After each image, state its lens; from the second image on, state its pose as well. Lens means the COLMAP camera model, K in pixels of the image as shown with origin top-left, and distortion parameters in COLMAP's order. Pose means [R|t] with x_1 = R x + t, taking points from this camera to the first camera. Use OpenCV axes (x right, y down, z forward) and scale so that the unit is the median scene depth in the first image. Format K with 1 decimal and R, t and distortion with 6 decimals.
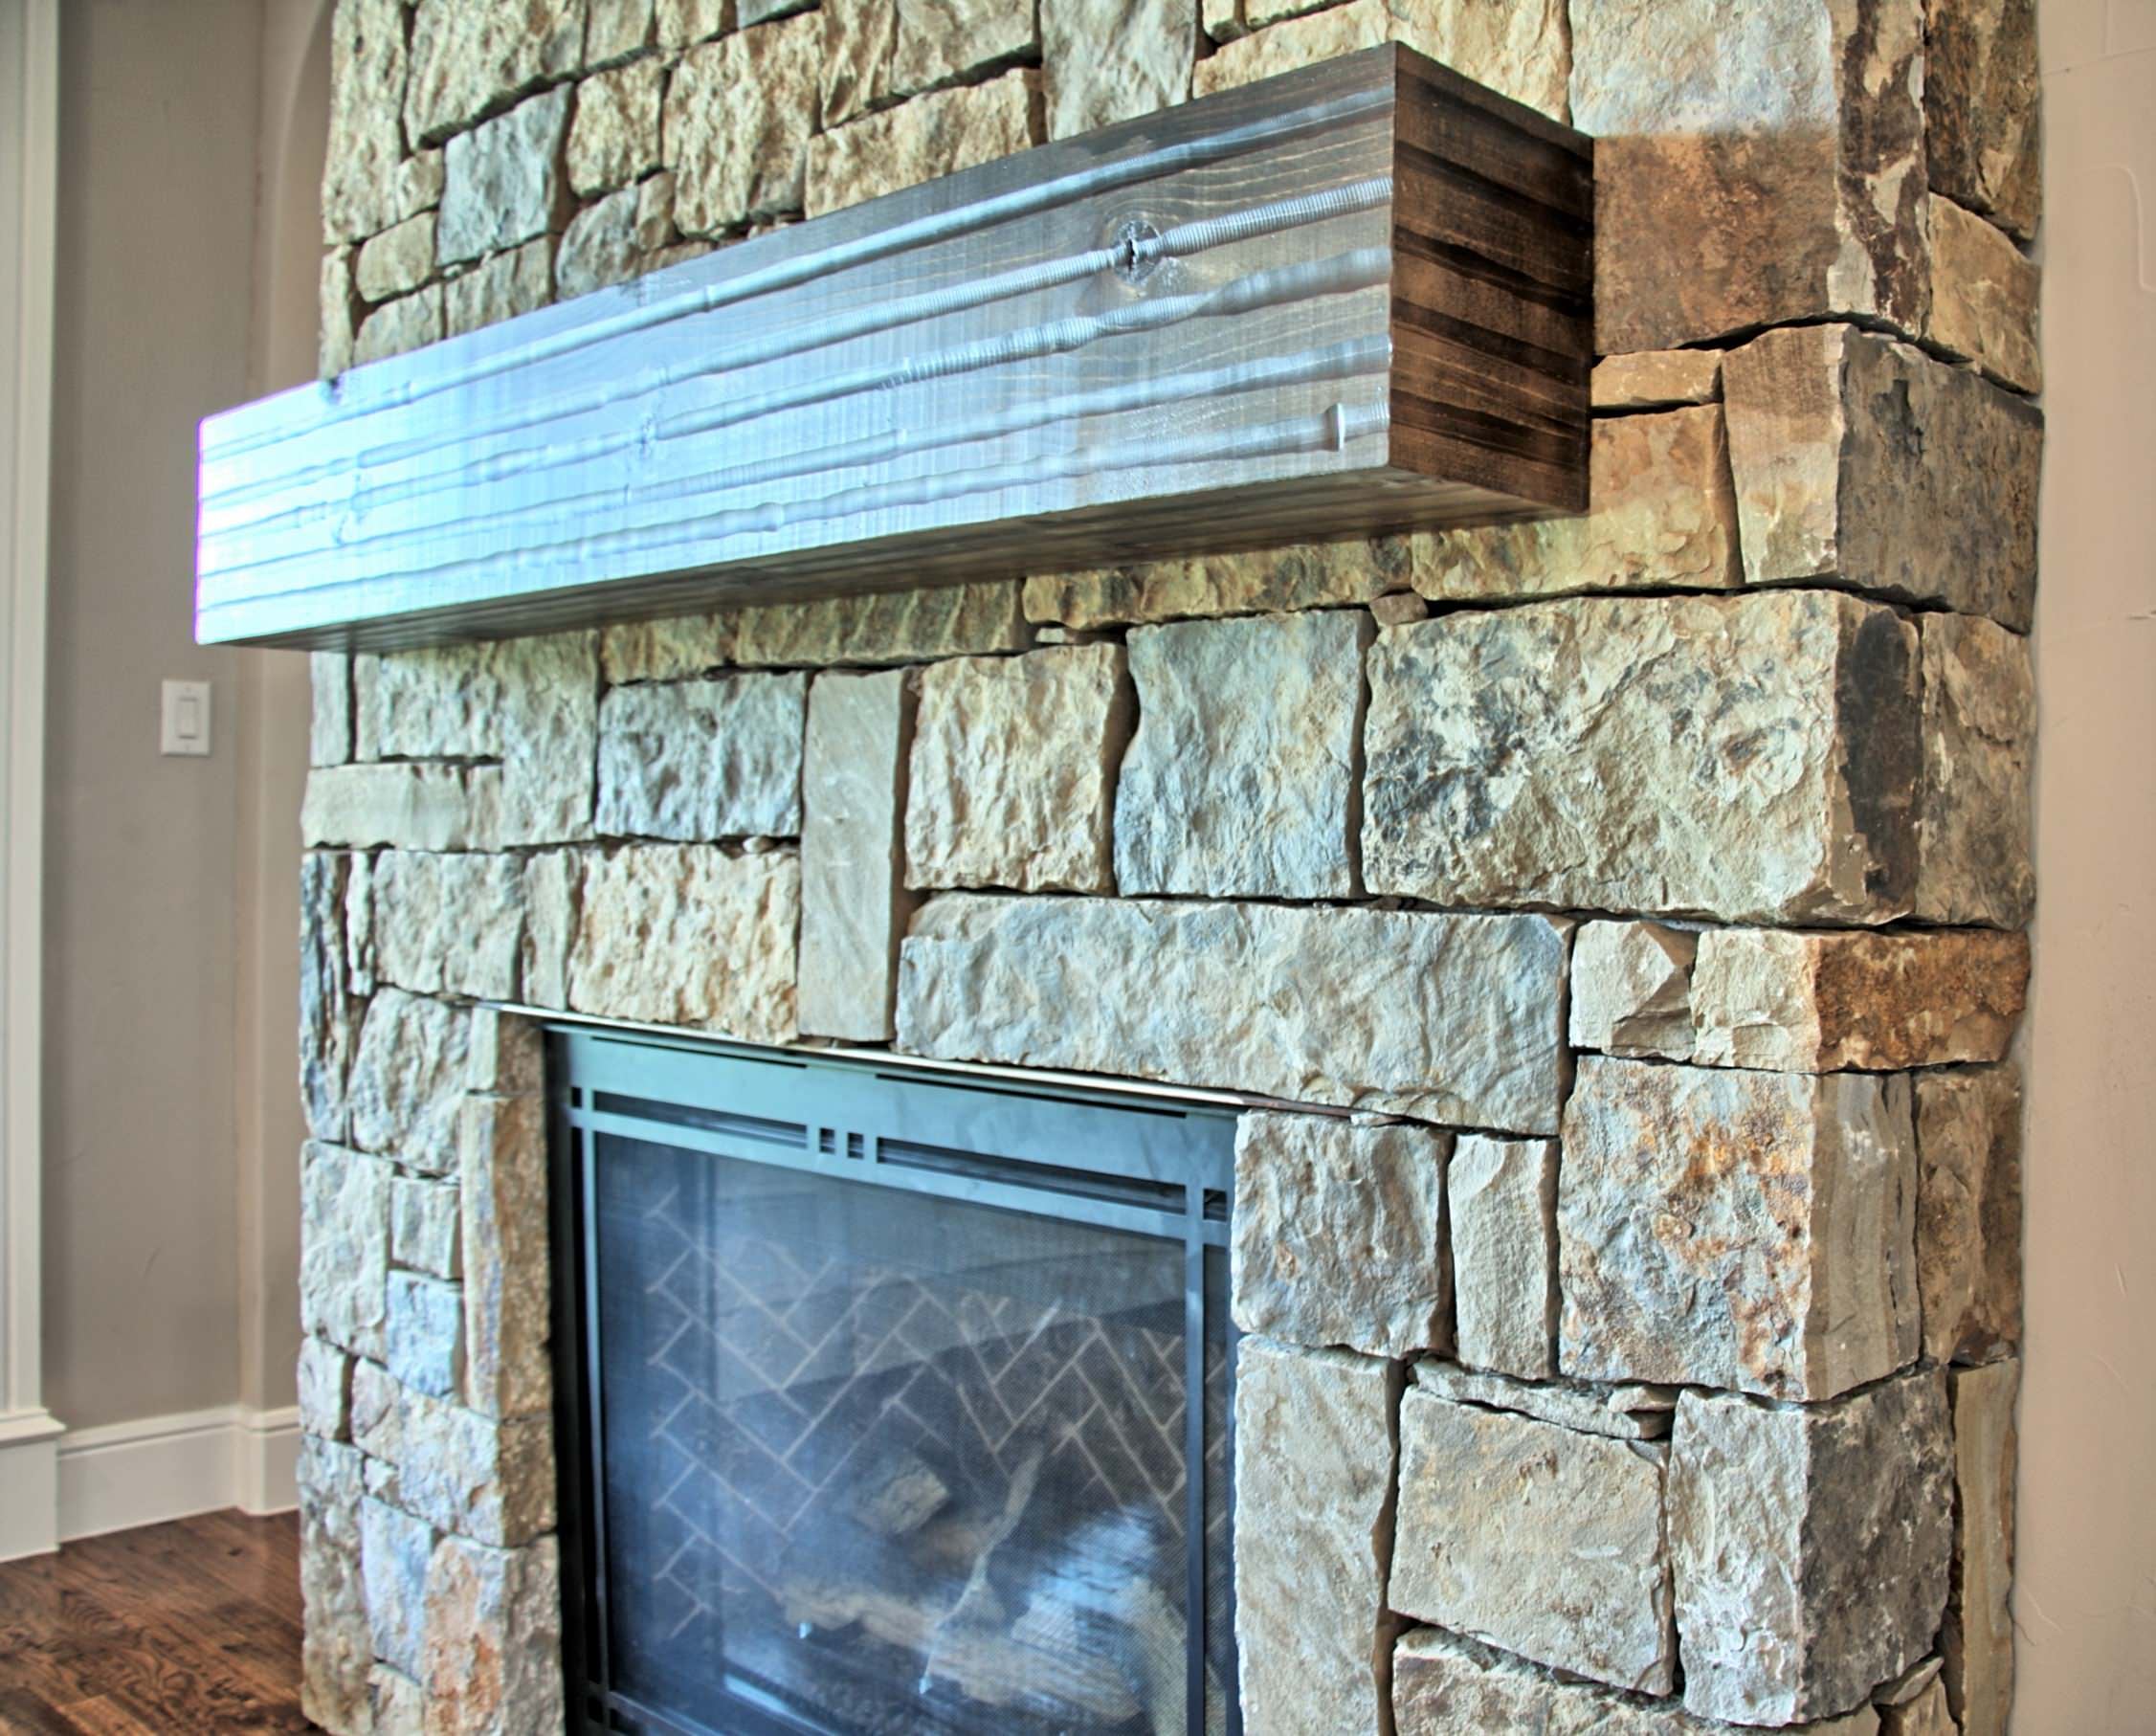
lens RADIAL K [[2063.9, 0, 1302.9], [0, 2063.9, 871.1], [0, 0, 1]] dist [-0.190498, 0.173801]
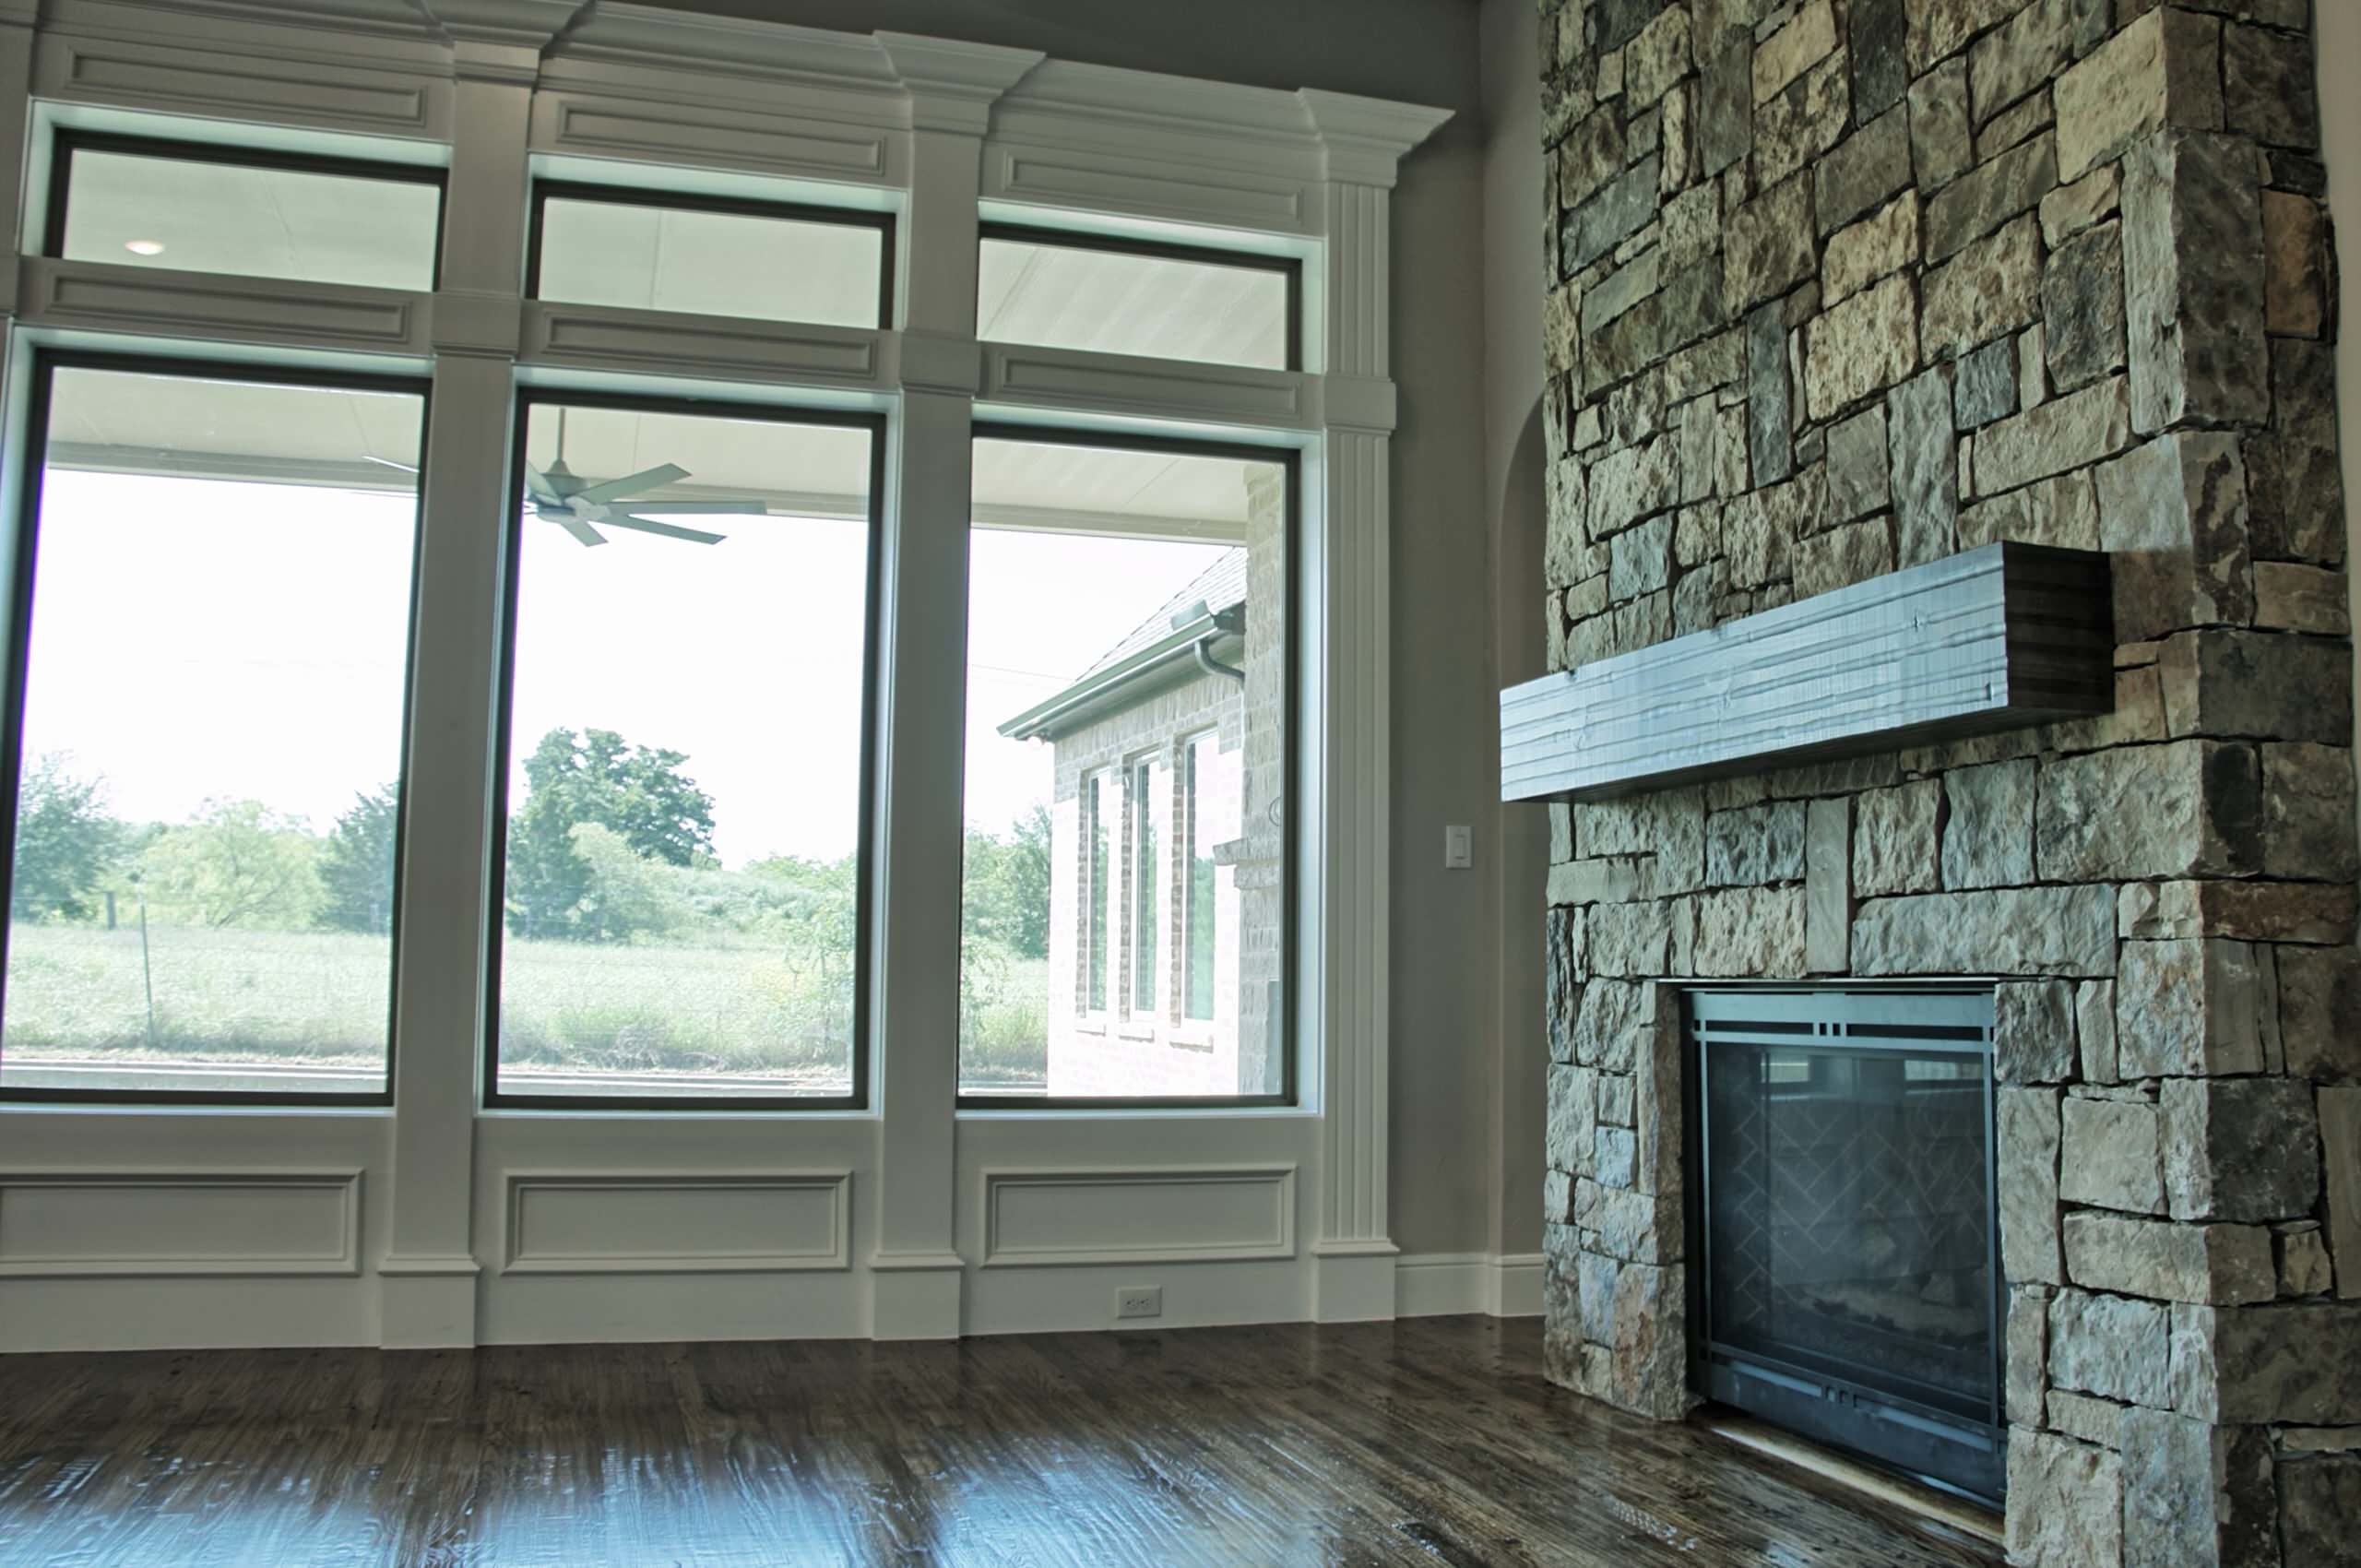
lens RADIAL K [[1951.9, 0, 1180.5], [0, 1951.9, 784.0], [0, 0, 1]] dist [-0.187716, 0.153128]
pose [[0.834522, -0.061519, -0.547530, 0.332131], [-0.001923, 0.993416, -0.114548, 0.125311], [0.550972, 0.096646, 0.828909, -1.096313]]
